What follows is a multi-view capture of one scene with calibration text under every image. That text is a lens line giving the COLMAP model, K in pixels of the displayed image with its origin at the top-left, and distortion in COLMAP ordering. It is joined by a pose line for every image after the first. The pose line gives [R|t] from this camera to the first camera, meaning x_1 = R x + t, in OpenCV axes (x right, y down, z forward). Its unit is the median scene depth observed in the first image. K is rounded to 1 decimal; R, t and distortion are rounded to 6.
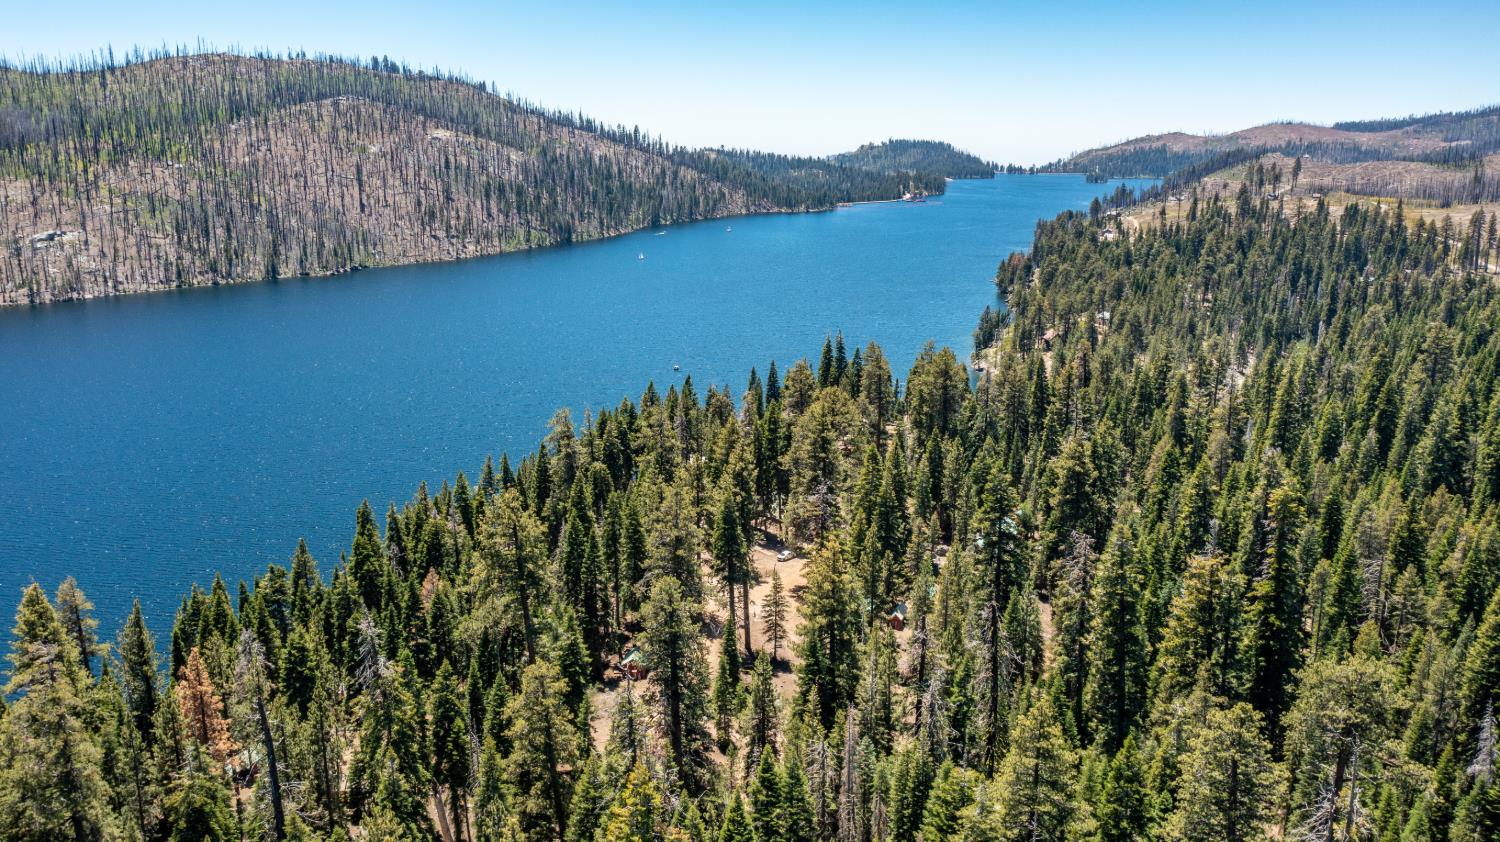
lens RADIAL K [[1187.4, 0, 747.7], [0, 1187.4, 414.1], [0, 0, 1]] dist [-0.013486, 0.003305]
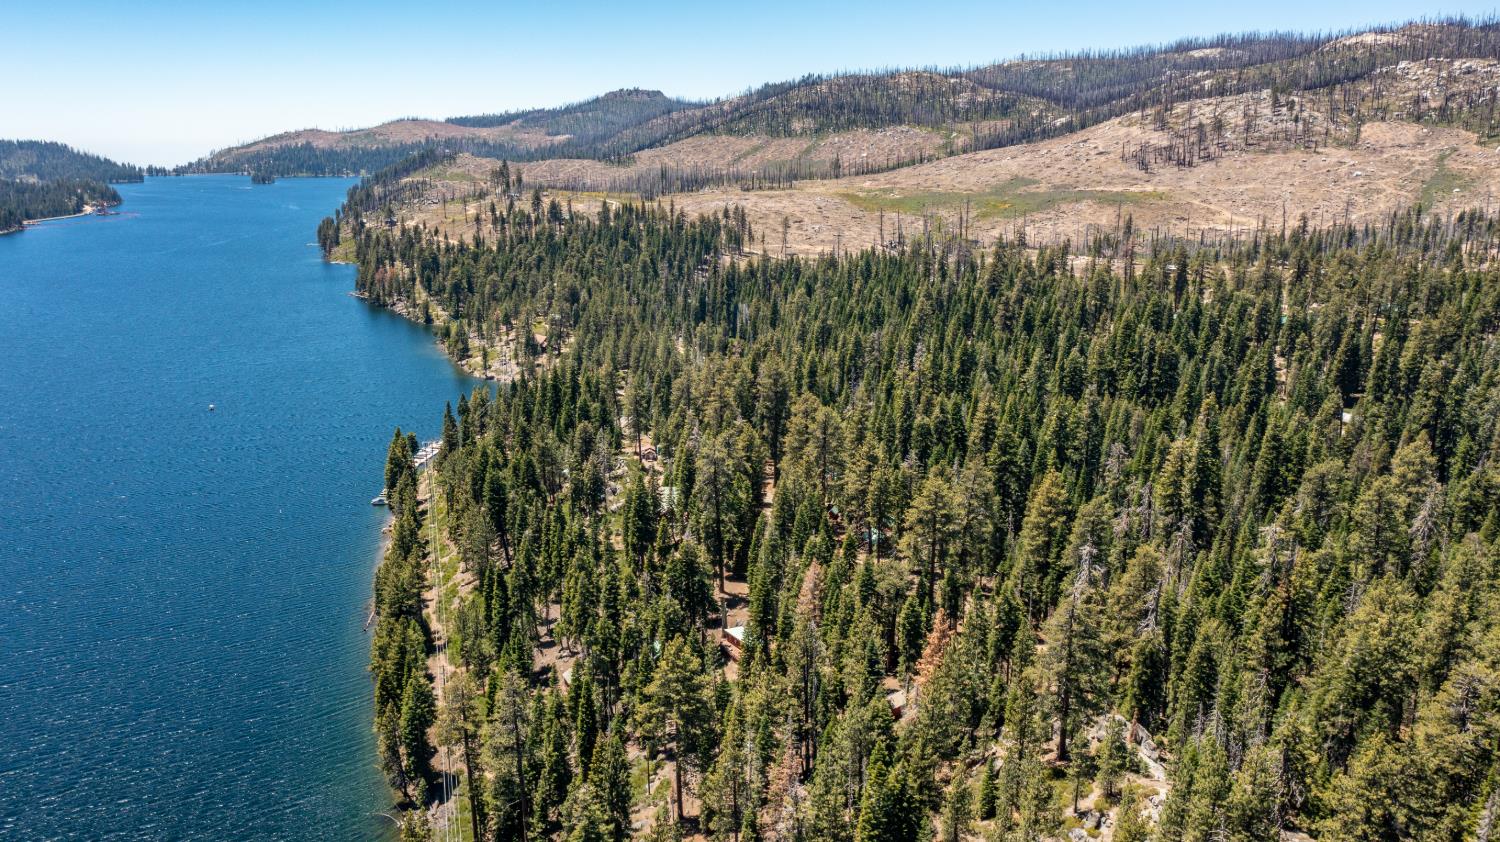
lens RADIAL K [[1187.4, 0, 747.7], [0, 1187.4, 414.1], [0, 0, 1]] dist [-0.013486, 0.003305]
pose [[0.749925, -0.159405, 0.642030, -0.114037], [0.154291, 0.985914, 0.064565, -0.012848], [-0.643278, 0.050641, 0.763956, -0.000848]]
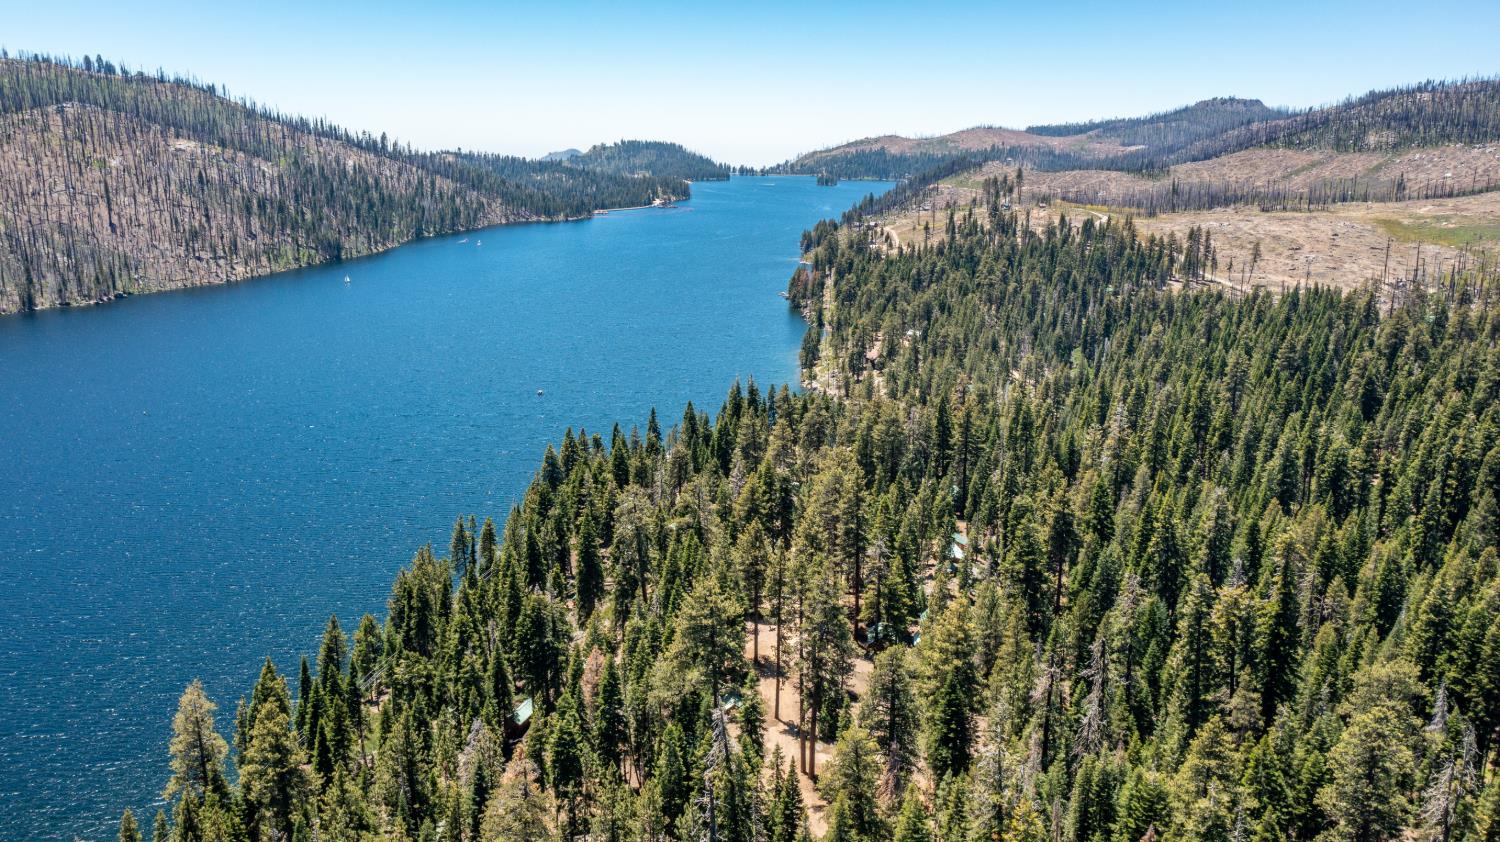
lens RADIAL K [[1187.4, 0, 747.7], [0, 1187.4, 414.1], [0, 0, 1]] dist [-0.013486, 0.003305]
pose [[0.973036, -0.045374, 0.226145, -0.036102], [0.044421, 0.998970, 0.009304, -0.009165], [-0.226334, 0.000992, 0.974049, -0.013573]]
